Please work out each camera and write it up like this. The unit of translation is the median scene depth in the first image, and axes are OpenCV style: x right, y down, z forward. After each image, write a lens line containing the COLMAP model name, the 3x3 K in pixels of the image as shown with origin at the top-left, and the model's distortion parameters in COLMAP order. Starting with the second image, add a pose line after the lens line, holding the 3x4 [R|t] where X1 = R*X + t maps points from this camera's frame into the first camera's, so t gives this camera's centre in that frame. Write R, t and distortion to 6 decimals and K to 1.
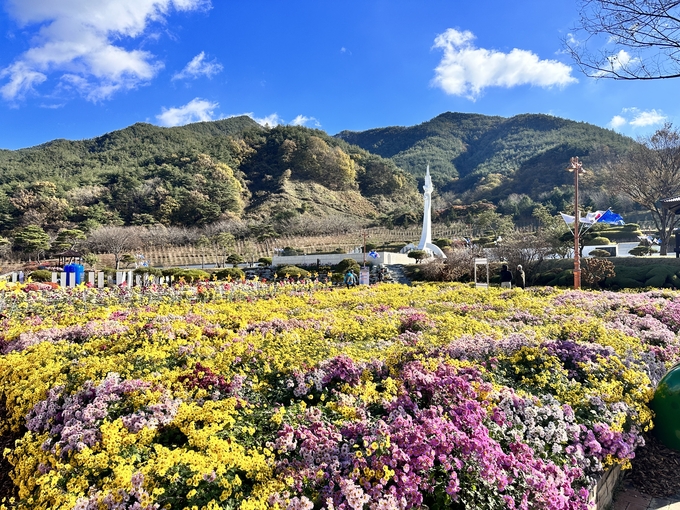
lens RADIAL K [[476.3, 0, 339.5], [0, 476.3, 255.0], [0, 0, 1]] dist [0.007406, -0.000593]
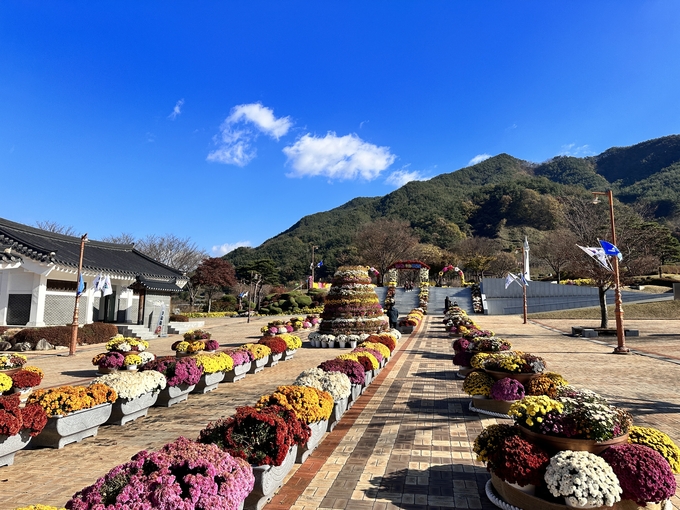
lens RADIAL K [[476.3, 0, 340.0], [0, 476.3, 254.4], [0, 0, 1]] dist [0.007406, -0.000593]
pose [[0.838681, -0.060363, -0.541268, 0.227414], [0.031453, 0.997548, -0.062512, -0.009358], [0.543714, 0.035403, 0.838523, -0.380588]]
